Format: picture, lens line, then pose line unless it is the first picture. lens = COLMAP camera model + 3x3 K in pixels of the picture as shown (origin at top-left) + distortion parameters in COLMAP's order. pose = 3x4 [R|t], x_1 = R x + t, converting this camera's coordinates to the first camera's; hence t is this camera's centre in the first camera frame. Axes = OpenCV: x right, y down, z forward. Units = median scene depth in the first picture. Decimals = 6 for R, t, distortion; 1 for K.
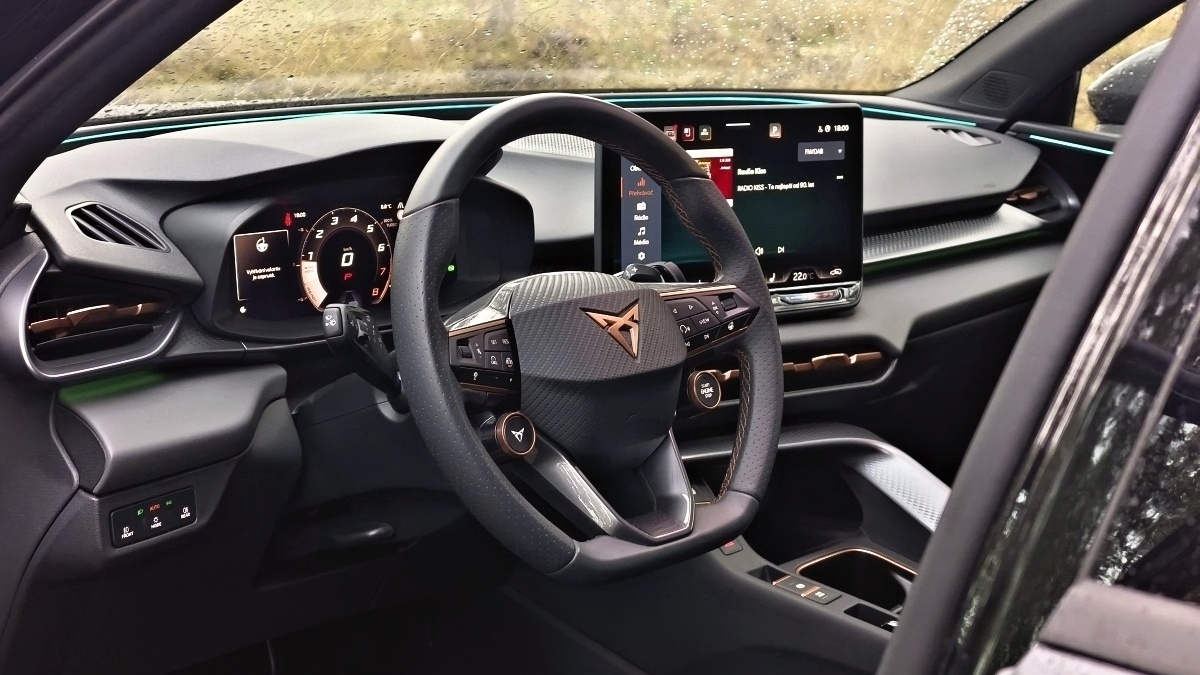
lens RADIAL K [[1811.7, 0, 600.0], [0, 1811.7, 337.5], [0, 0, 1]] dist [0.015938, 0.032126]
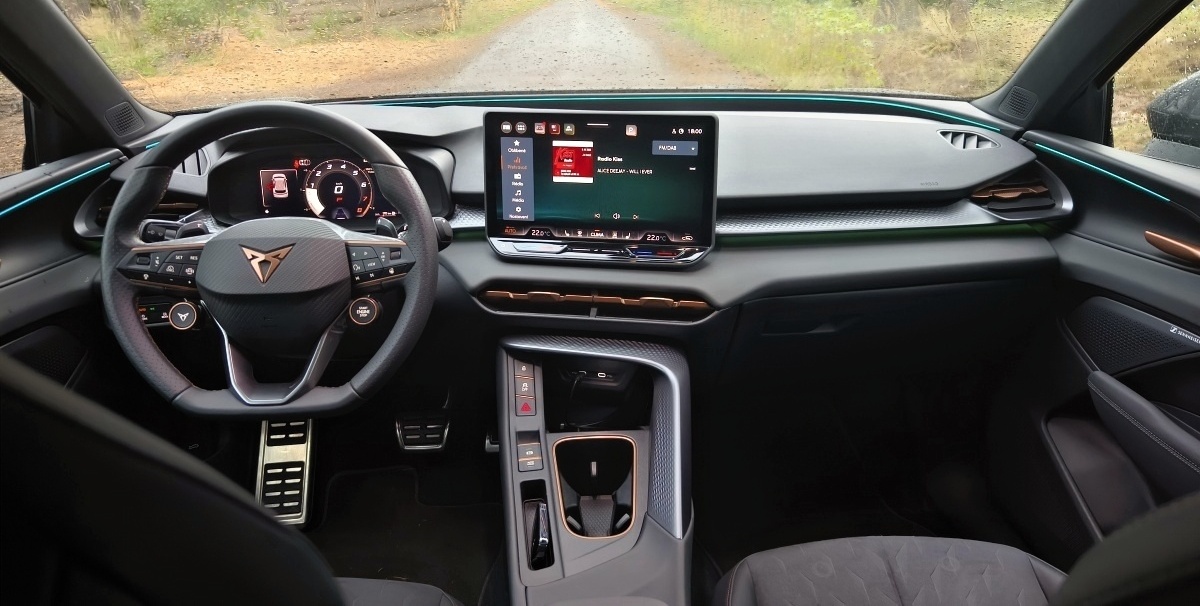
lens RADIAL K [[822.1, 0, 601.0], [0, 822.1, 283.0], [0, 0, 1]] dist [0.026033, -0.003082]
pose [[0.723624, 0.196663, -0.661582, 0.536904], [-0.112256, 0.979318, 0.168331, -0.107639], [0.681004, -0.047542, 0.730735, 0.544435]]
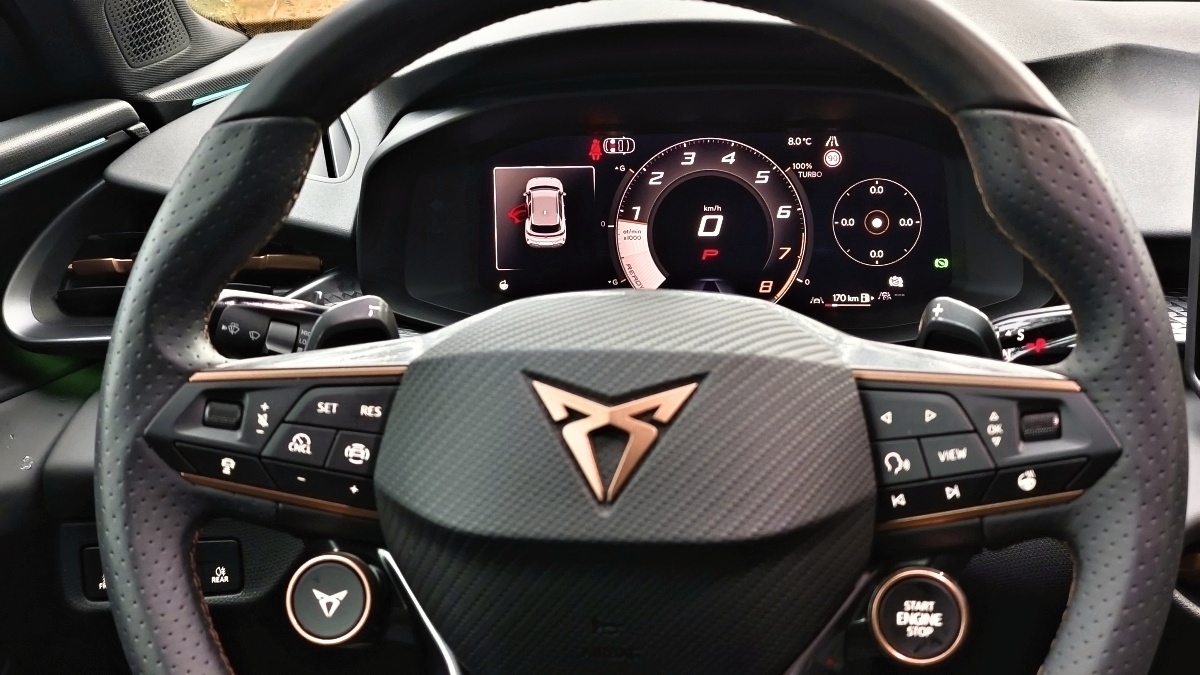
lens RADIAL K [[1751.2, 0, 627.2], [0, 1751.2, 336.6], [0, 0, 1]] dist [0.106917, -0.007503]
pose [[0.576126, 0.155838, -0.802368, 0.285588], [-0.120815, 0.987109, 0.104970, -0.059154], [0.808383, 0.036462, 0.587527, 0.593679]]
